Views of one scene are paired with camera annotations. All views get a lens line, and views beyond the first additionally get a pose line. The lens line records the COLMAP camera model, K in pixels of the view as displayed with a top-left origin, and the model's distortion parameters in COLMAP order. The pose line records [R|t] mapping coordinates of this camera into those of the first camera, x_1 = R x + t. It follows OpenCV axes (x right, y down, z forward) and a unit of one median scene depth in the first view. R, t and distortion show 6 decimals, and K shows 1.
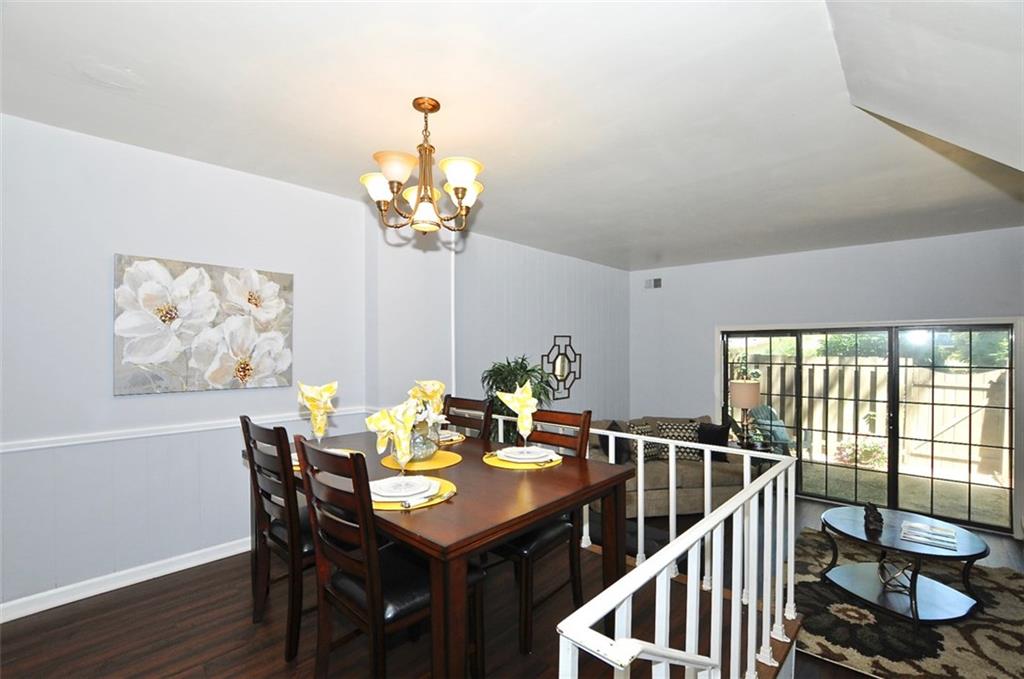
lens RADIAL K [[448.4, 0, 514.3], [0, 448.4, 346.4], [0, 0, 1]] dist [-0.036493, 0.006515]
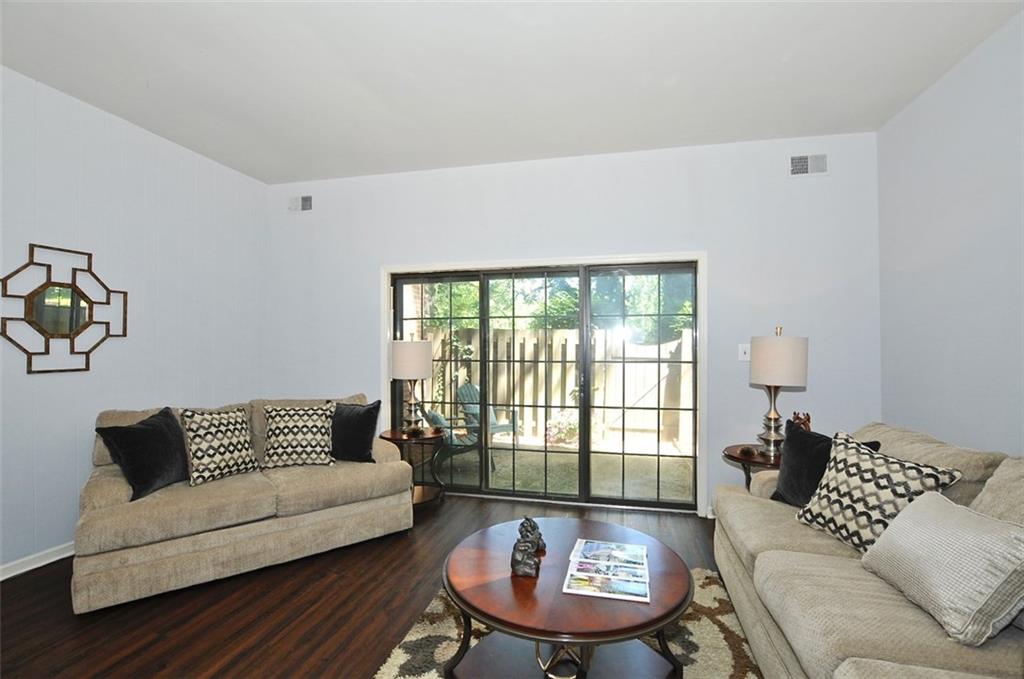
lens RADIAL K [[448.4, 0, 514.3], [0, 448.4, 346.4], [0, 0, 1]] dist [-0.036493, 0.006515]
pose [[0.871878, 0.002069, 0.489719, 0.423138], [-0.003053, 0.999995, 0.001211, 0.115010], [-0.489714, -0.002551, 0.871880, 0.419420]]
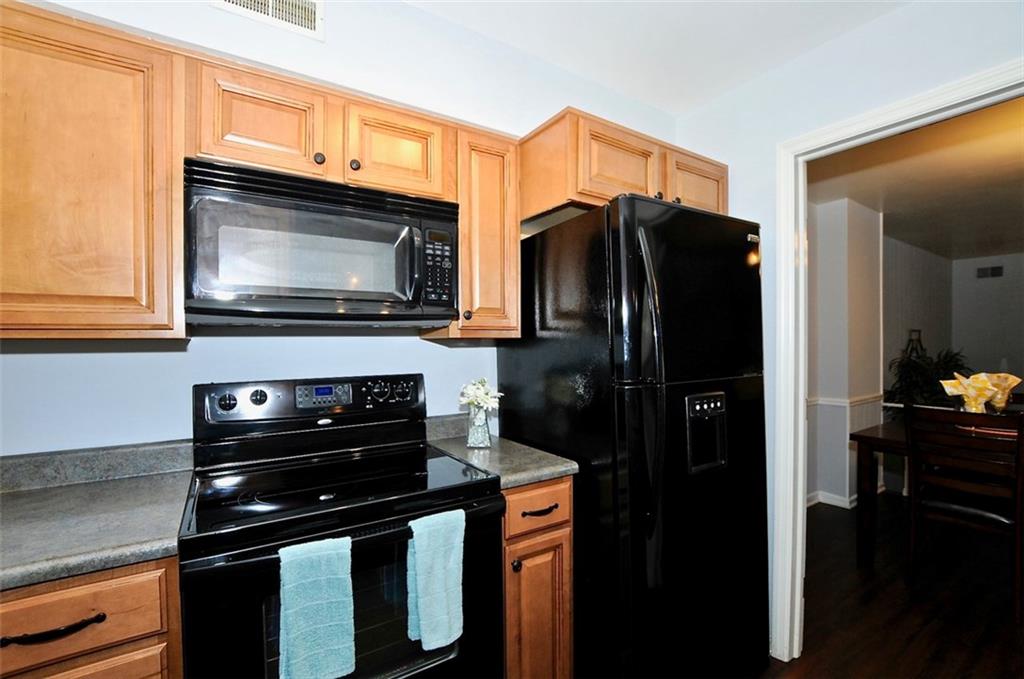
lens RADIAL K [[448.4, 0, 514.3], [0, 448.4, 346.4], [0, 0, 1]] dist [-0.036493, 0.006515]
pose [[0.971857, -0.000937, -0.235570, -0.679824], [0.003895, 0.999919, 0.012088, -0.003889], [0.235539, -0.012666, 0.971782, -0.169874]]
